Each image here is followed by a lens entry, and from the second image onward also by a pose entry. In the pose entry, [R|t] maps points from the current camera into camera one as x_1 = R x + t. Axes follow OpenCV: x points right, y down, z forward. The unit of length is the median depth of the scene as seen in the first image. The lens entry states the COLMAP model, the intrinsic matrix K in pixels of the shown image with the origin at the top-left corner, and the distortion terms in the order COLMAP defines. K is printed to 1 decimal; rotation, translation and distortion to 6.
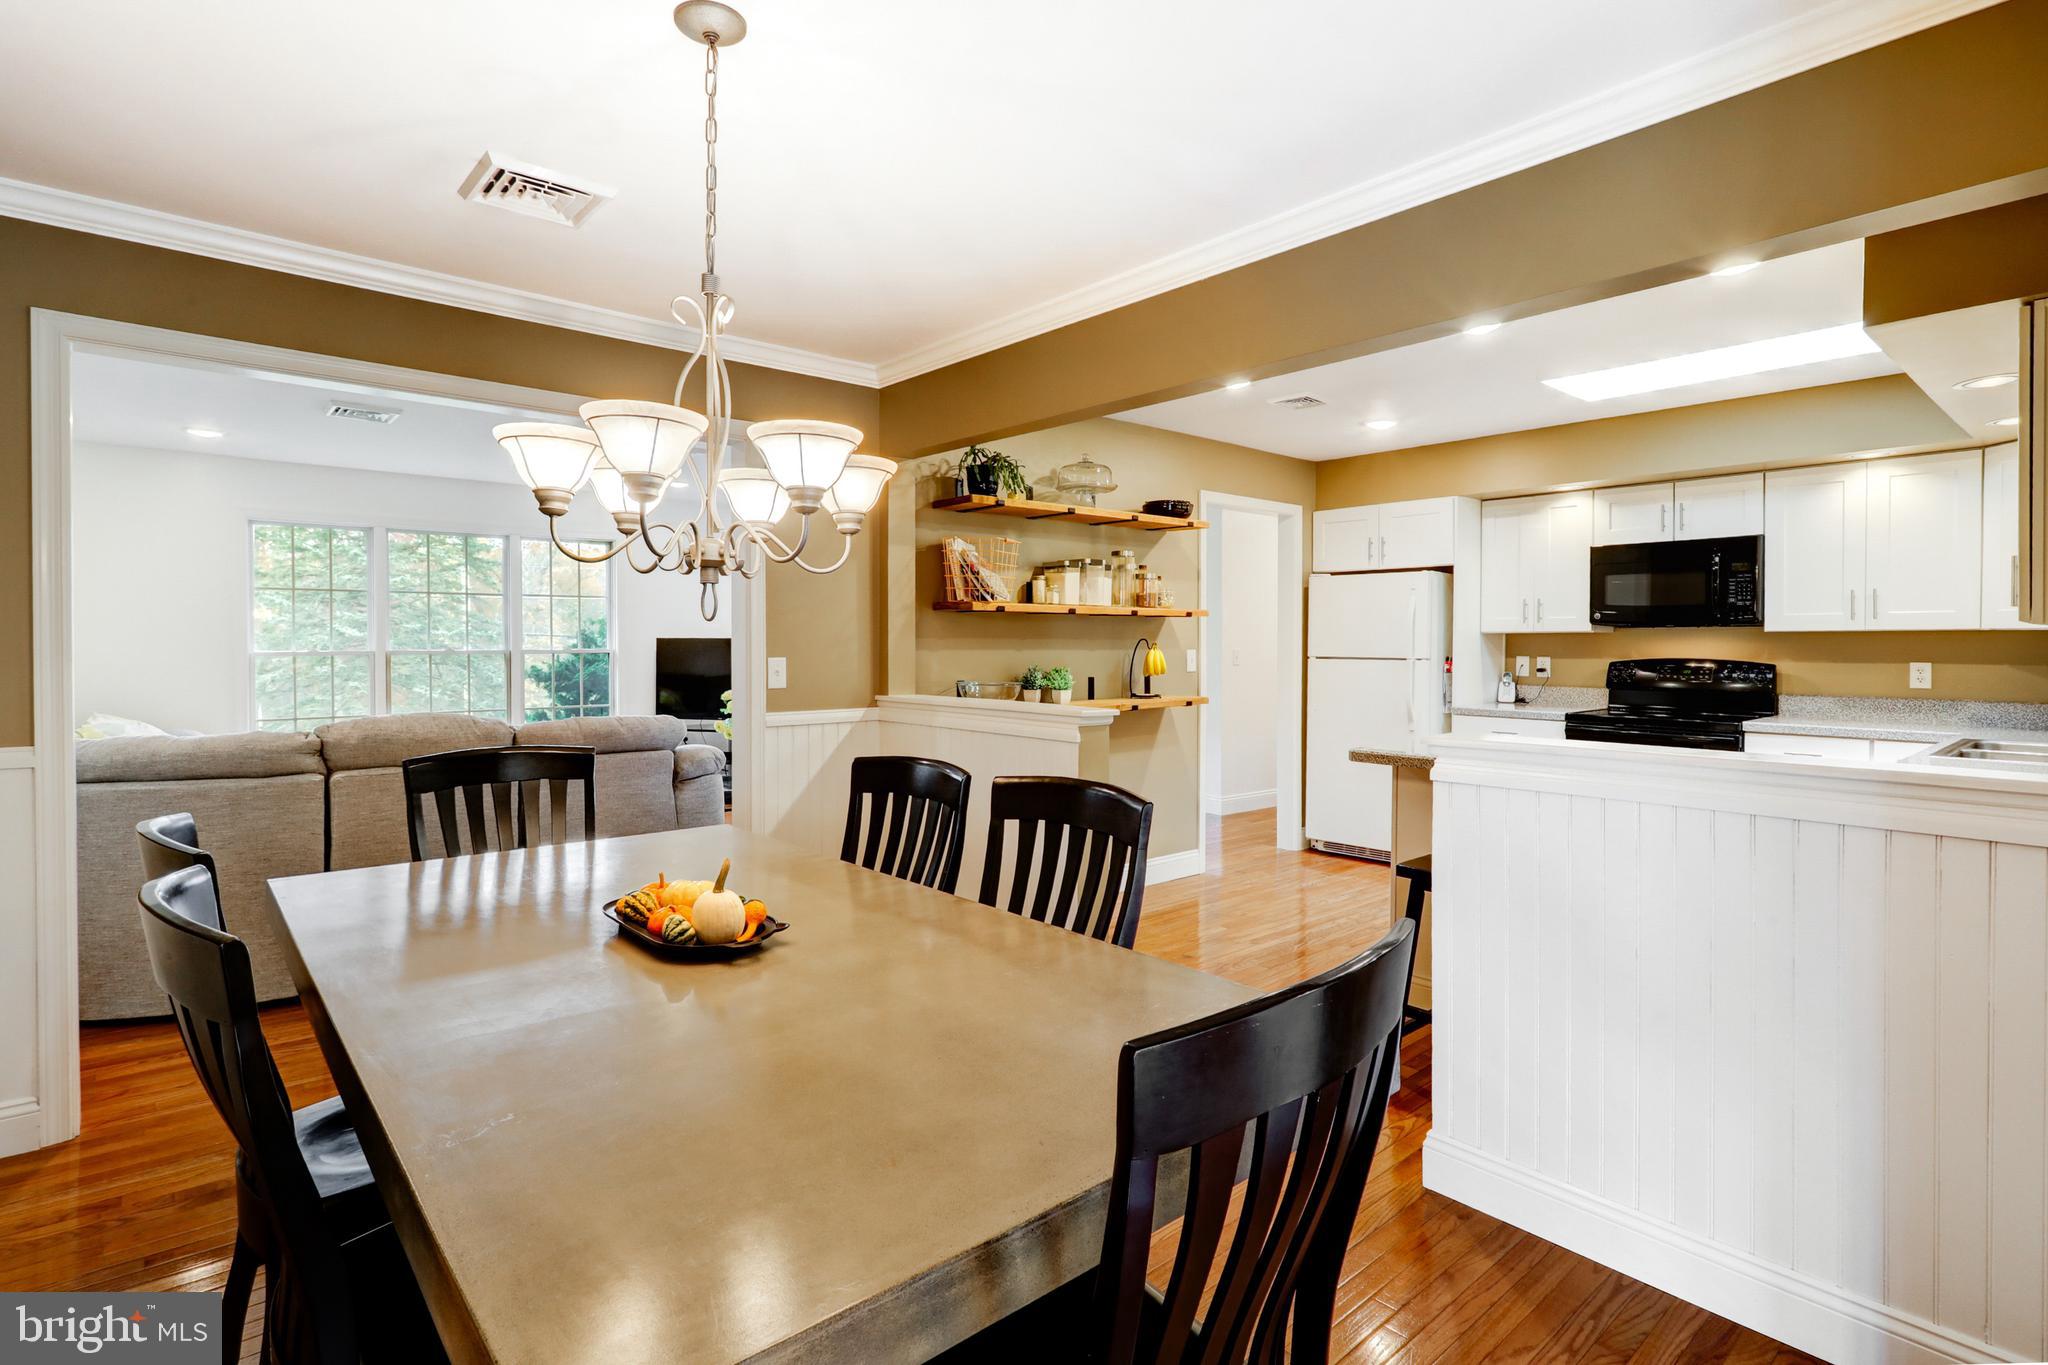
lens RADIAL K [[1027.2, 0, 1020.3], [0, 1027.2, 669.0], [0, 0, 1]] dist [0.002460, 0.001862]
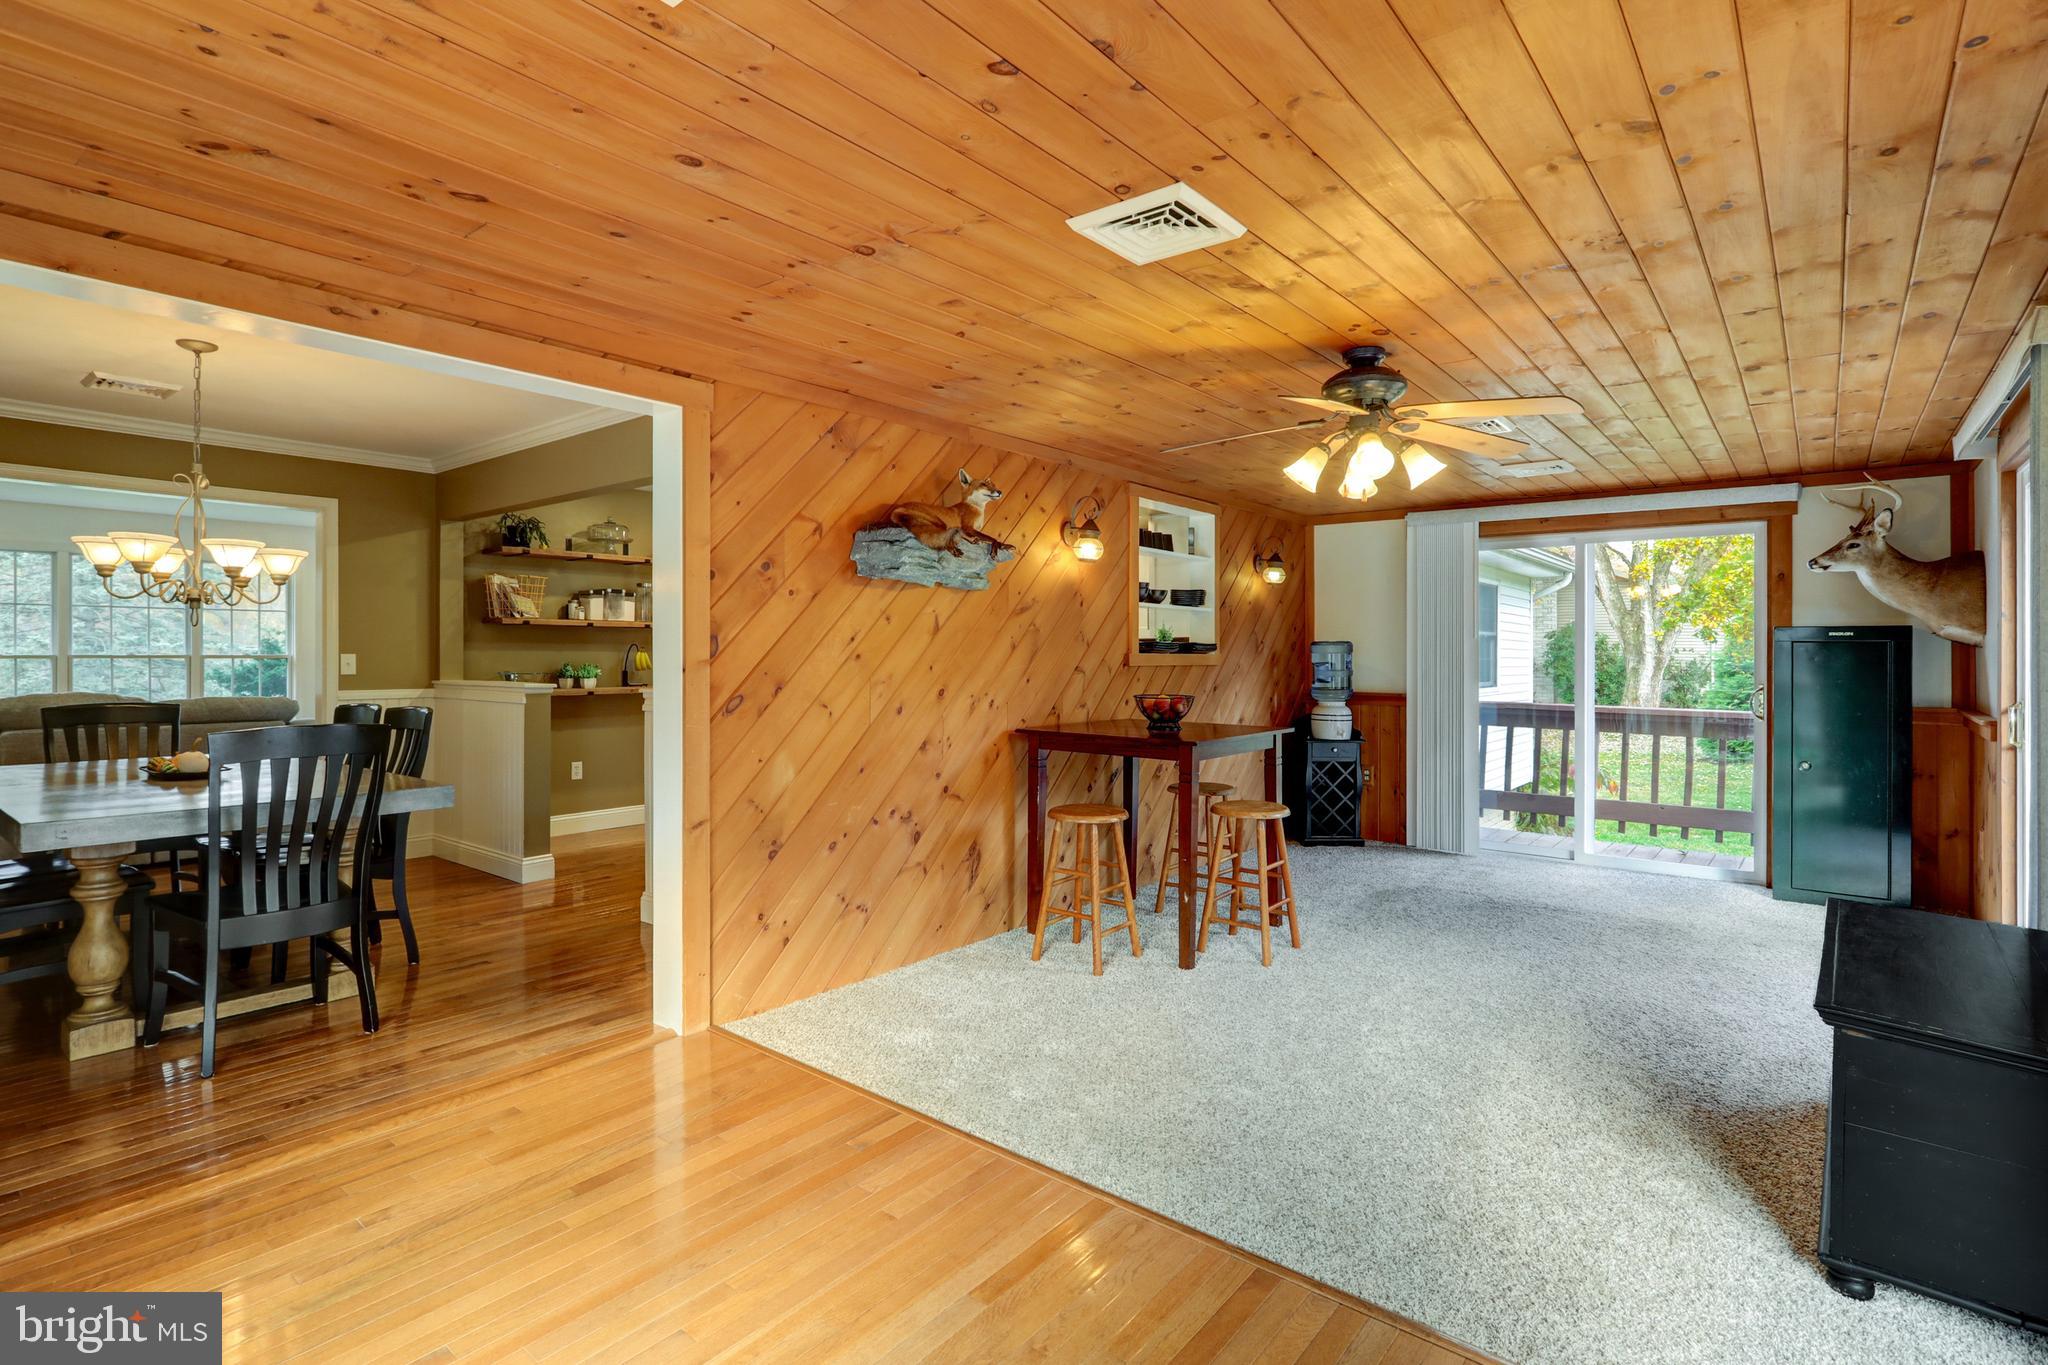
lens RADIAL K [[1027.2, 0, 1025.9], [0, 1027.2, 670.7], [0, 0, 1]] dist [0.002460, 0.001862]
pose [[0.984923, -0.001996, 0.172979, 0.430457], [0.004488, 0.999892, -0.014020, 0.034657], [-0.172932, 0.014585, 0.984826, -0.585759]]
